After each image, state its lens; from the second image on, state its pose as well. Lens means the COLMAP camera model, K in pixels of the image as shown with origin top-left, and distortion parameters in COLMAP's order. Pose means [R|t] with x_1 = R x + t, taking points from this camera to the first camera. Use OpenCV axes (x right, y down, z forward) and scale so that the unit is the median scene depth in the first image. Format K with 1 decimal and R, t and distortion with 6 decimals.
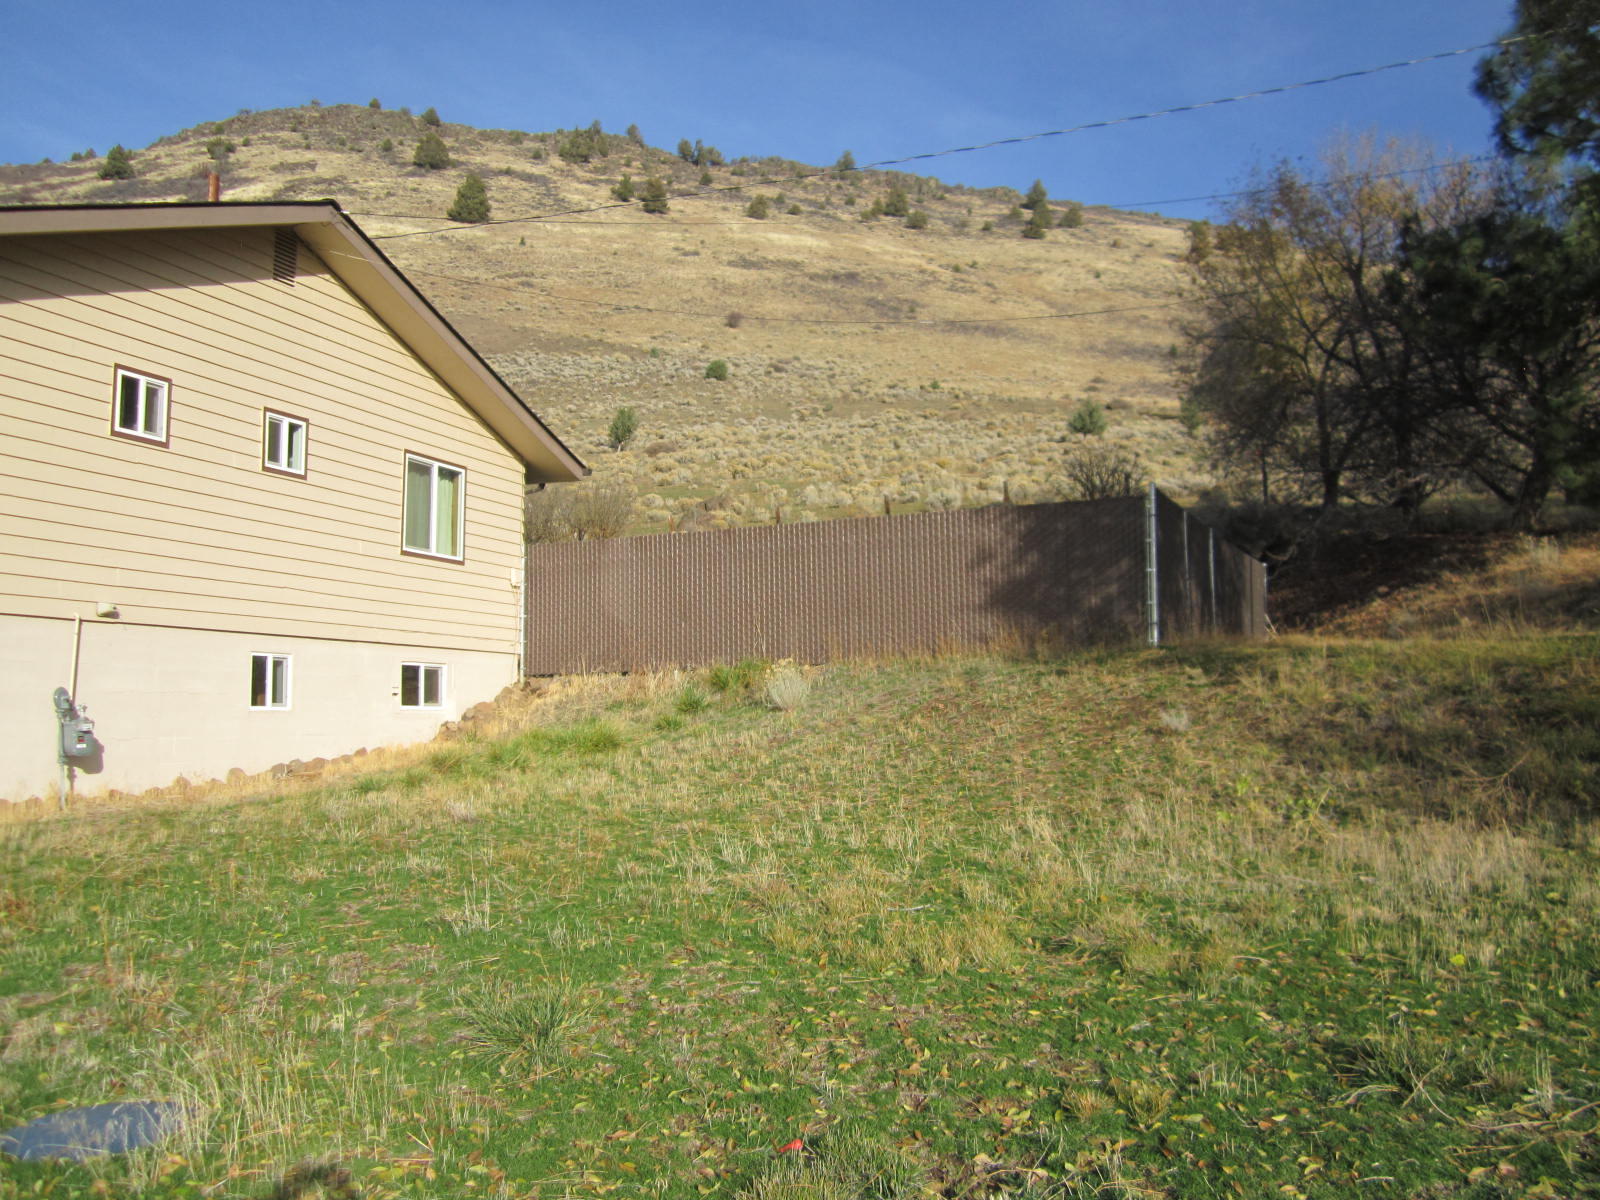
lens RADIAL K [[1322.6, 0, 800.0], [0, 1322.6, 600.0], [0, 0, 1]] dist [-0.054893, 0.006867]
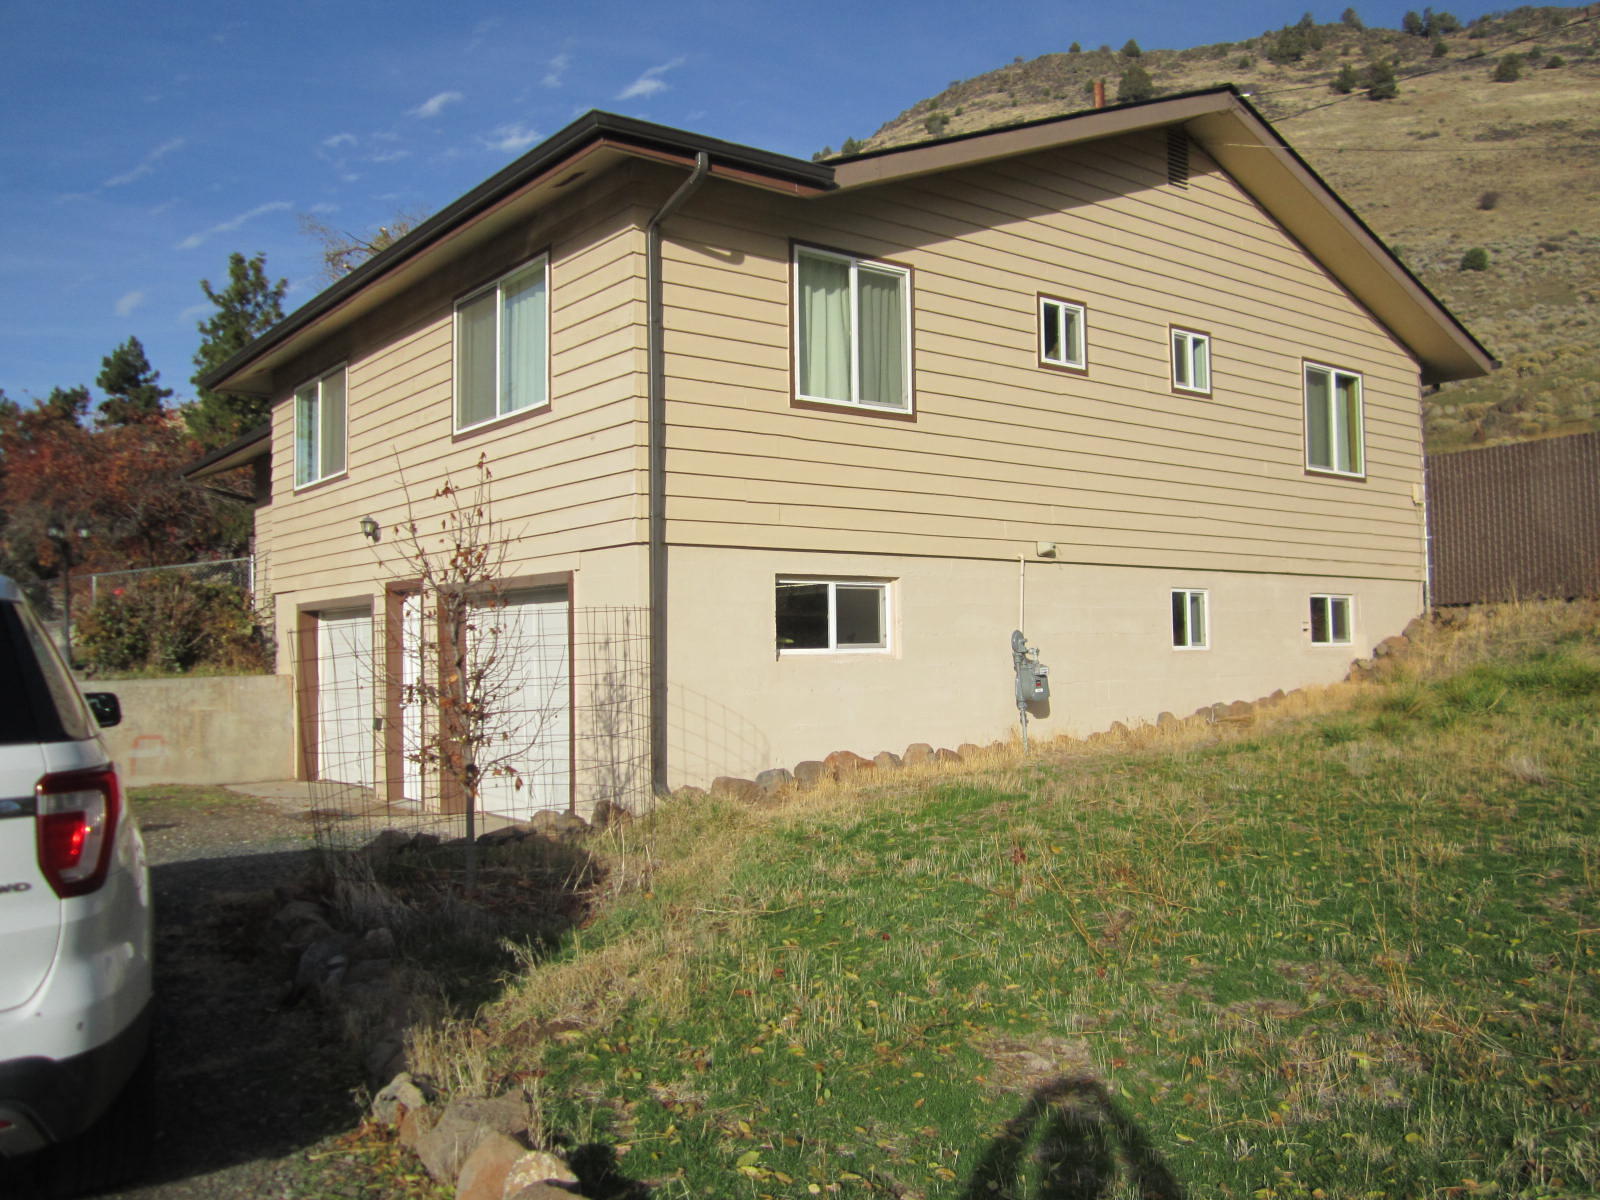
lens RADIAL K [[1322.6, 0, 800.0], [0, 1322.6, 600.0], [0, 0, 1]] dist [-0.054893, 0.006867]
pose [[0.855661, -0.028997, -0.516724, -0.132877], [0.054641, 0.997910, 0.034482, 0.001118], [0.514644, -0.057739, 0.855457, 0.049686]]
